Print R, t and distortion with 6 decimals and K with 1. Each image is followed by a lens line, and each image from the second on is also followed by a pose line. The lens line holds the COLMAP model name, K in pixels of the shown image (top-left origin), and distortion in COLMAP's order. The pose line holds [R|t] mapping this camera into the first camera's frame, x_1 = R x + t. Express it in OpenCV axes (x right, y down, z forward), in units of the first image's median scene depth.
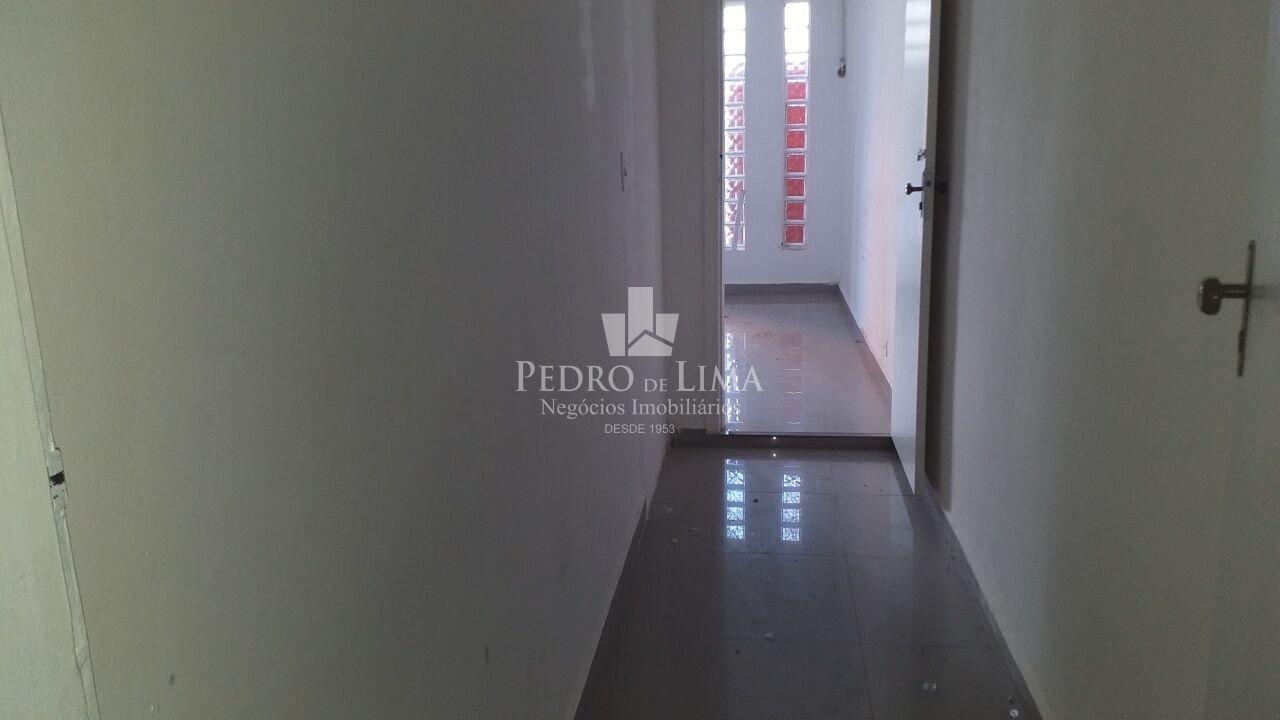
lens RADIAL K [[1014.0, 0, 638.3], [0, 1014.0, 361.9], [0, 0, 1]] dist [0.047886, -0.080977]
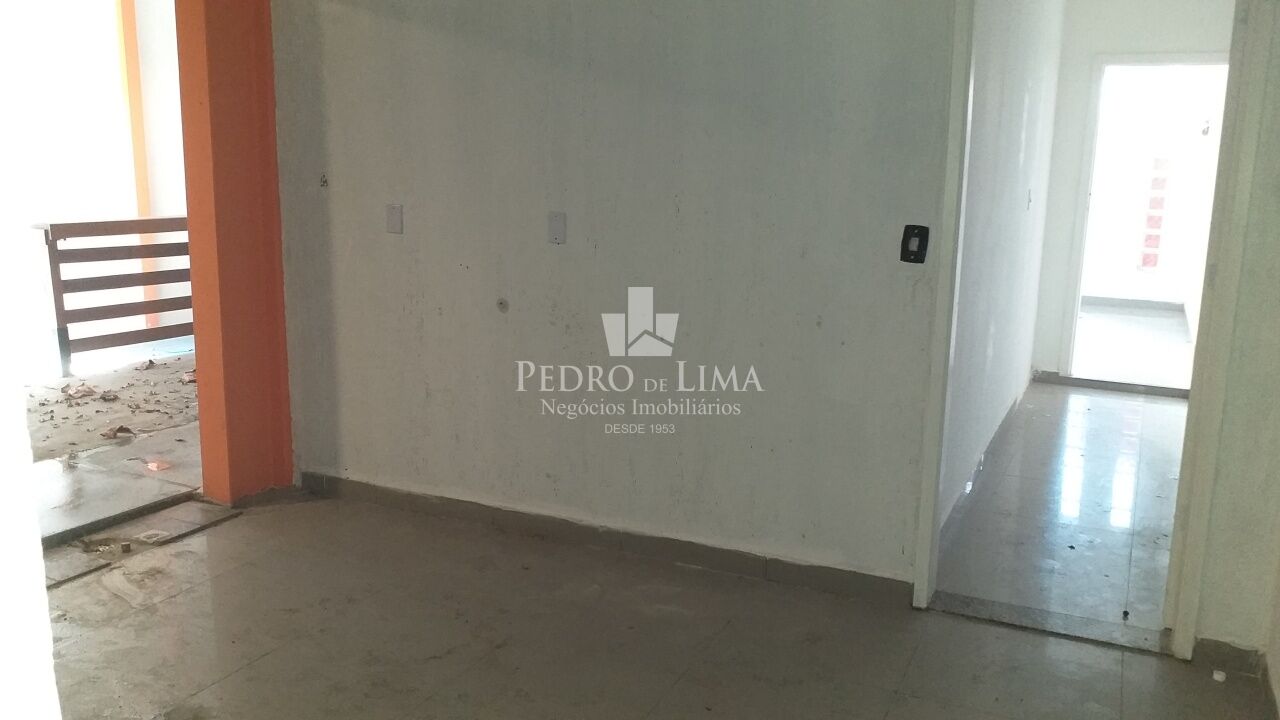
lens RADIAL K [[1014.0, 0, 649.2], [0, 1014.0, 350.2], [0, 0, 1]] dist [0.047886, -0.080977]
pose [[0.945679, 0.111277, -0.305466, -0.025512], [-0.120016, 0.992722, -0.009917, 0.062298], [0.302139, 0.046039, 0.952151, -0.322101]]
